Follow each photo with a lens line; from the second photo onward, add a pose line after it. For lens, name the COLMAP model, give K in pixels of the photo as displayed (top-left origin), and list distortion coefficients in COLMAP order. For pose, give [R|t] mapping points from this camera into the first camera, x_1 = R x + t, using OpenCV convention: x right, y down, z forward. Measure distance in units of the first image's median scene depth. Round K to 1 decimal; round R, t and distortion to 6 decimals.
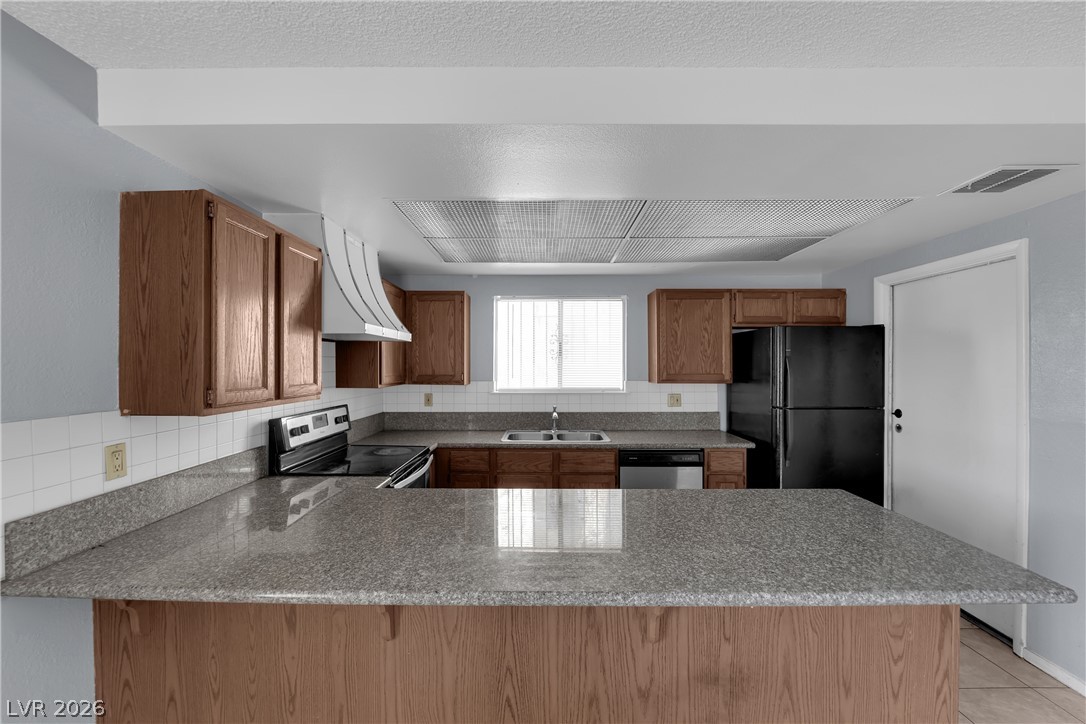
lens RADIAL K [[437.7, 0, 538.5], [0, 437.7, 361.8], [0, 0, 1]] dist [-0.010351, -0.003057]
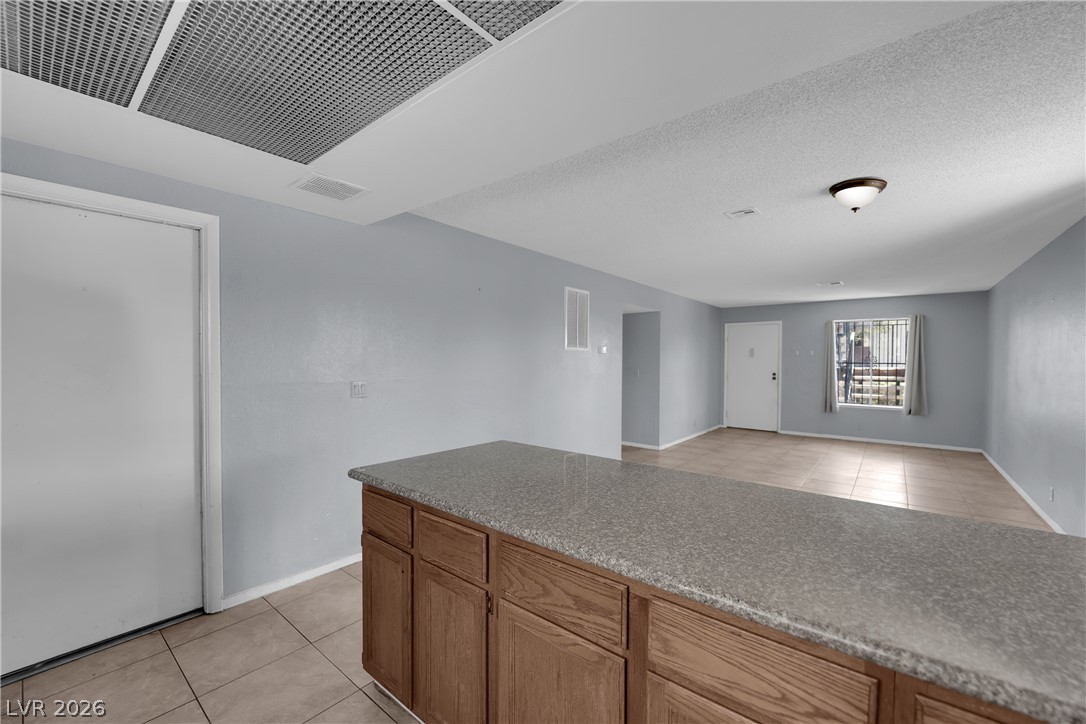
lens RADIAL K [[437.7, 0, 536.7], [0, 437.7, 364.3], [0, 0, 1]] dist [-0.010351, -0.003057]
pose [[-0.779233, -0.014231, 0.626573, -0.108452], [-0.009171, 0.999894, 0.011305, 0.041067], [-0.626667, 0.003063, -0.779281, 0.944917]]
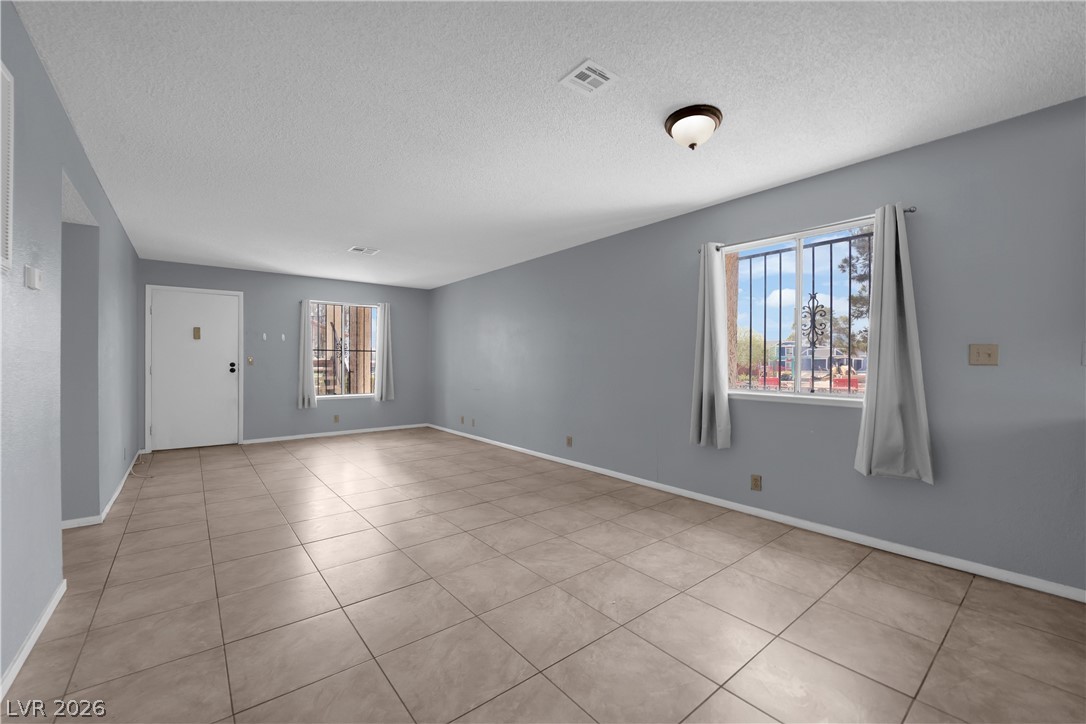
lens RADIAL K [[437.7, 0, 540.3], [0, 437.7, 365.6], [0, 0, 1]] dist [-0.010351, -0.003057]
pose [[-0.770647, 0.003572, -0.637253, 0.619011], [-0.000184, 0.999983, 0.005827, 0.112191], [0.637263, 0.004608, -0.770633, 0.301498]]
